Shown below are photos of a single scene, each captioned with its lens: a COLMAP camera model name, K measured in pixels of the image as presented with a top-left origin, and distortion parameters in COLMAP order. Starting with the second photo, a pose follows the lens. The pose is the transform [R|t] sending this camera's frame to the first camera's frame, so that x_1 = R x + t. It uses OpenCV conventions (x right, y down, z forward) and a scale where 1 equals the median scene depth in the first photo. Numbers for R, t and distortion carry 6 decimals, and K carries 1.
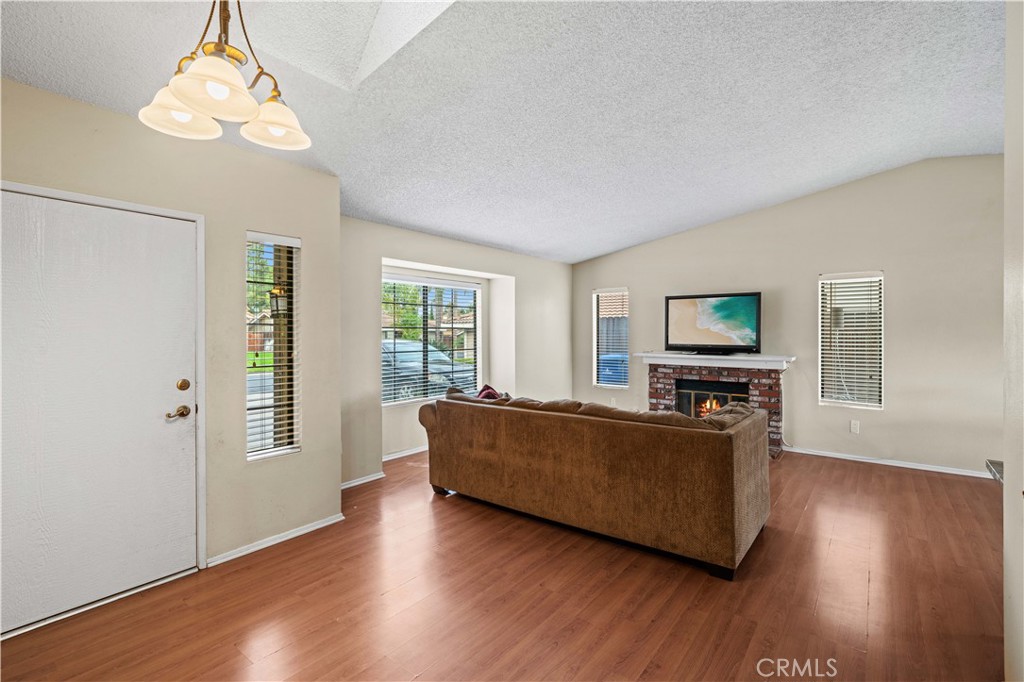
lens RADIAL K [[462.6, 0, 512.0], [0, 462.6, 341.0], [0, 0, 1]] dist [0.001587, -0.000062]
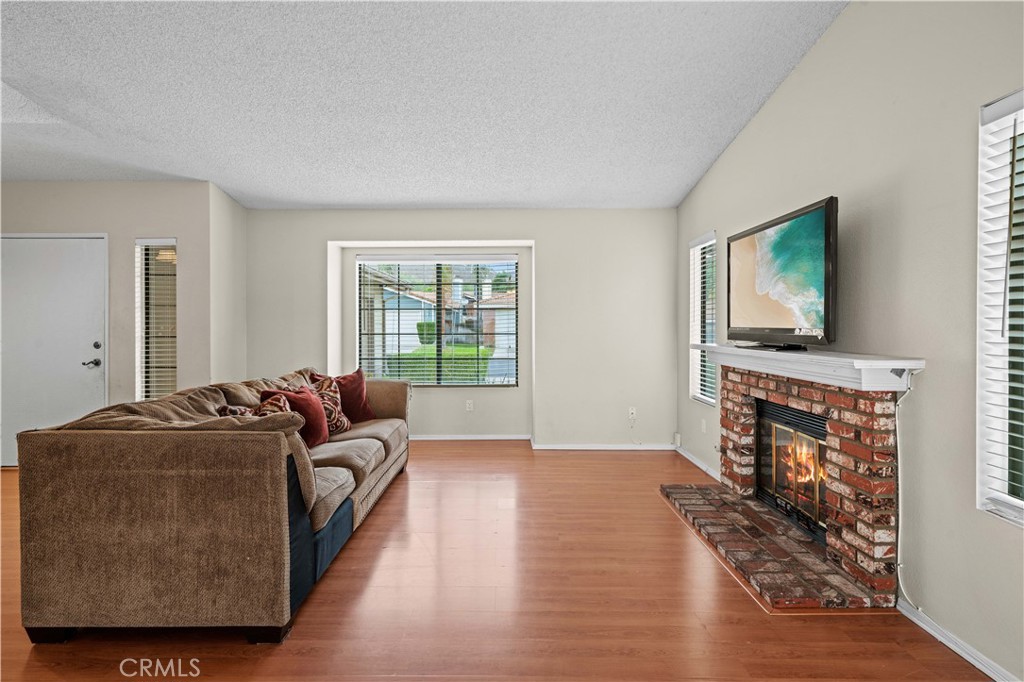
lens RADIAL K [[493.1, 0, 509.0], [0, 493.1, 330.2], [0, 0, 1]] dist [0.000247, 0.000431]
pose [[0.627916, 0.005136, -0.778264, 0.686559], [-0.011968, 0.999924, -0.003057, 0.016147], [0.778189, 0.011234, 0.627929, 0.497635]]
